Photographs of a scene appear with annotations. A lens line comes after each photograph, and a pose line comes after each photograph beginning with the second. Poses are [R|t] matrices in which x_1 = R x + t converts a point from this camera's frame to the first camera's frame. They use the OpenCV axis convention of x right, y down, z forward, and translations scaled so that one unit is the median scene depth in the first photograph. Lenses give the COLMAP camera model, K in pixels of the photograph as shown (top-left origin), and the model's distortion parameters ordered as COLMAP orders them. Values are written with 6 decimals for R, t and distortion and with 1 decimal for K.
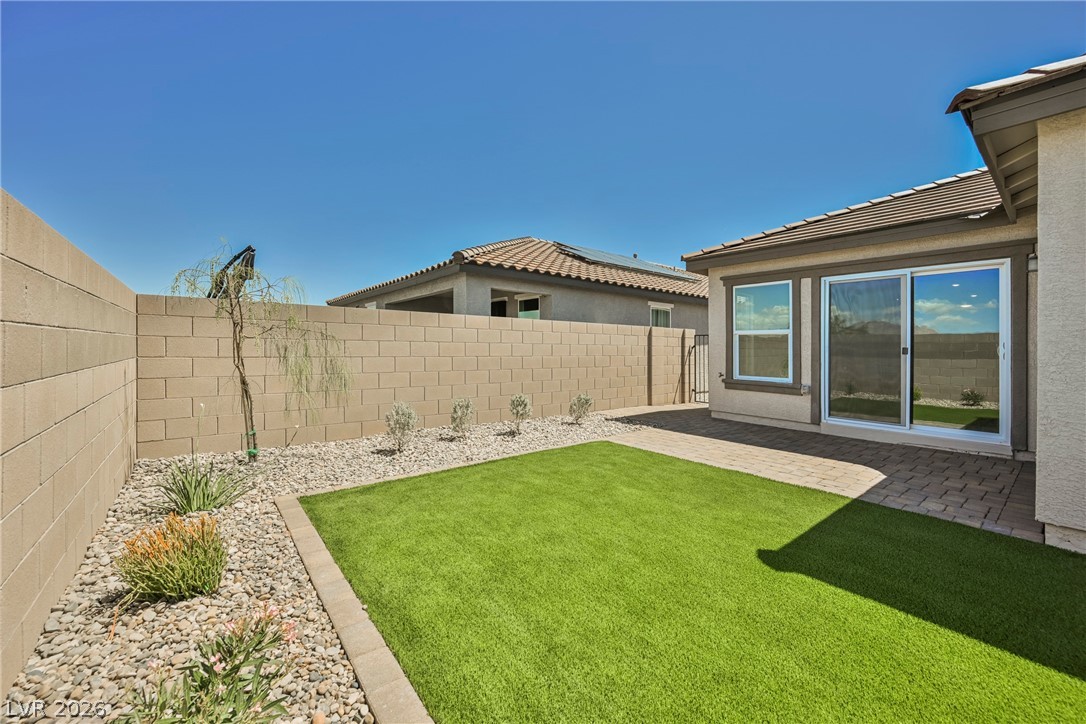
lens RADIAL K [[423.3, 0, 543.0], [0, 423.3, 362.0], [0, 0, 1]] dist [-0.000621, -0.000029]
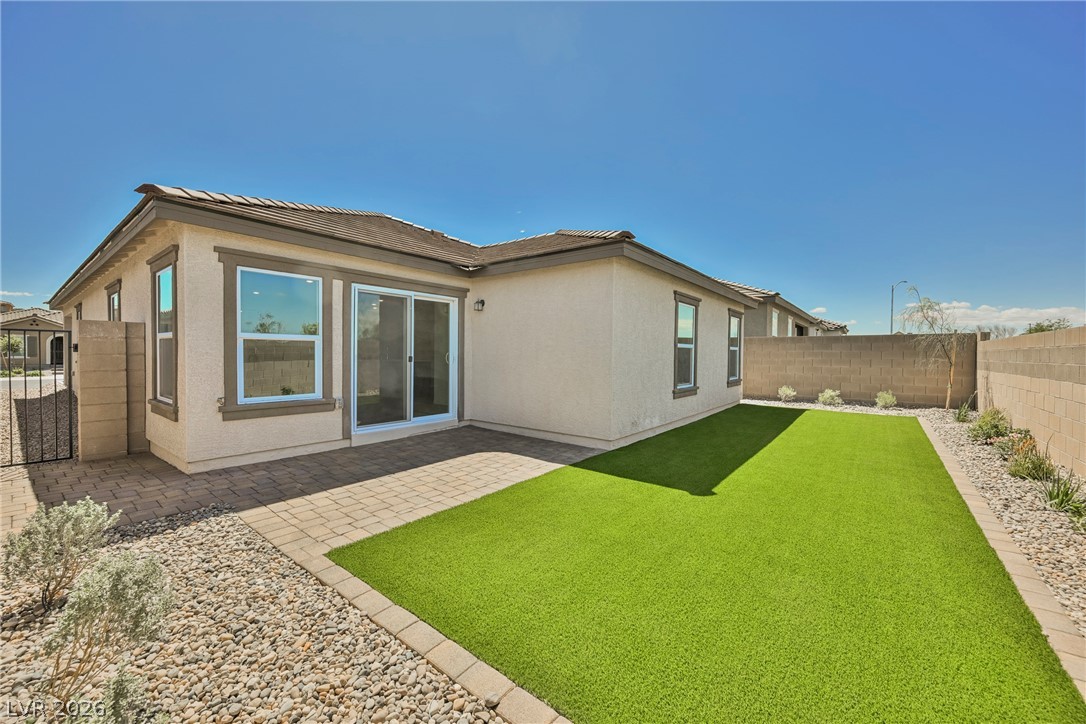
lens RADIAL K [[423.3, 0, 543.0], [0, 423.3, 362.0], [0, 0, 1]] dist [-0.000621, -0.000029]
pose [[-0.225202, -0.027964, 0.973911, -0.370939], [0.025731, 0.999069, 0.034637, -0.044940], [-0.973972, 0.032860, -0.224272, 0.809019]]
